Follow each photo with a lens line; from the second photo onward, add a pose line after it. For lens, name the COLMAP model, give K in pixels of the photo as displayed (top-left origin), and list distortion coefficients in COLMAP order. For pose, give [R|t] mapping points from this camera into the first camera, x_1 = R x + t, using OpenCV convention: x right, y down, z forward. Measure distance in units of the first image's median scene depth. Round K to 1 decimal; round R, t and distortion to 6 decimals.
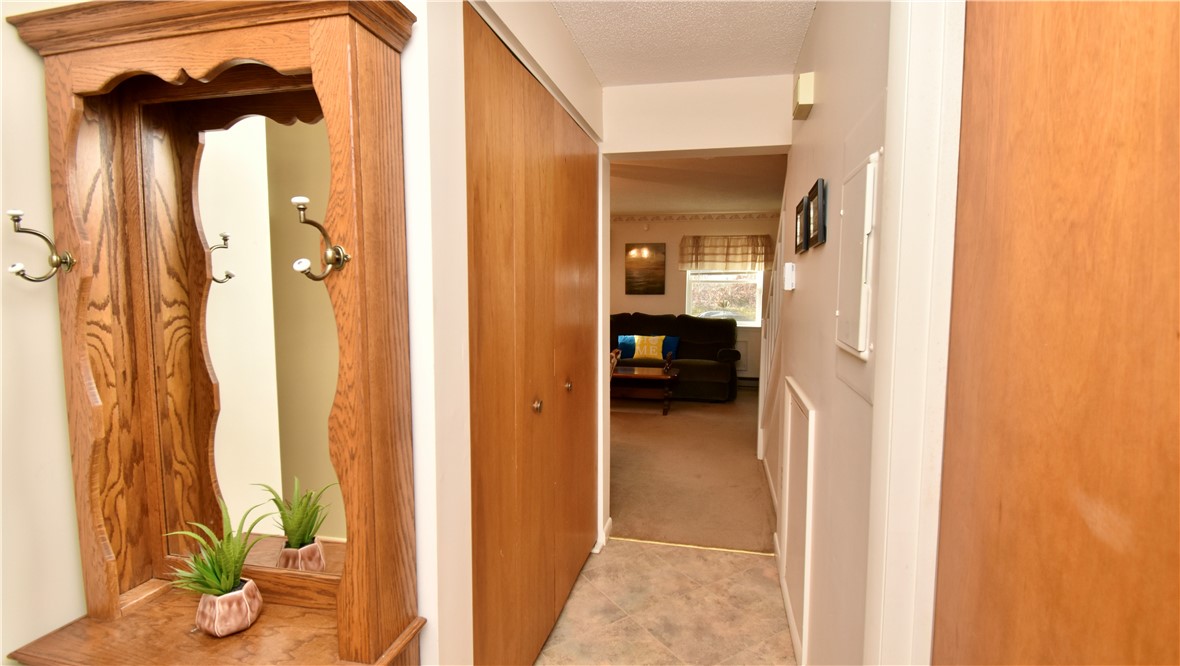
lens RADIAL K [[564.3, 0, 590.0], [0, 564.3, 333.0], [0, 0, 1]] dist [-0.002333, -0.000513]
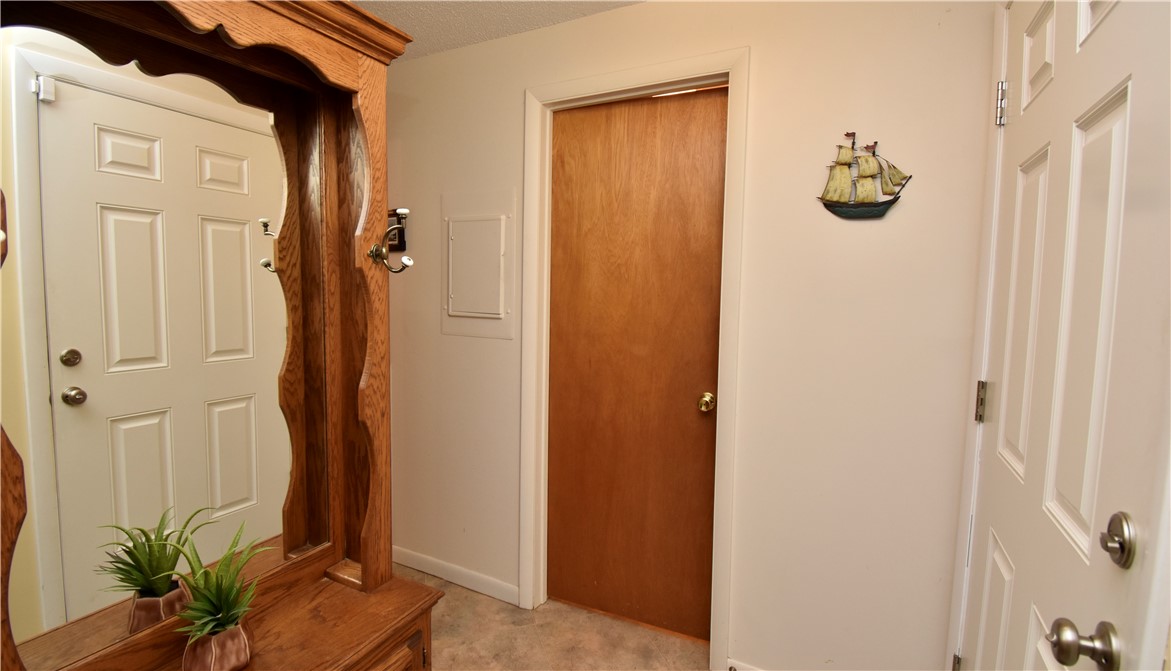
lens RADIAL K [[535.7, 0, 585.5], [0, 535.7, 335.5], [0, 0, 1]] dist [-0.000492, -0.000068]
pose [[0.255329, -0.084909, 0.963119, -1.522087], [0.065311, 0.995376, 0.070438, -0.008593], [-0.964646, 0.044917, 0.259694, 0.272916]]
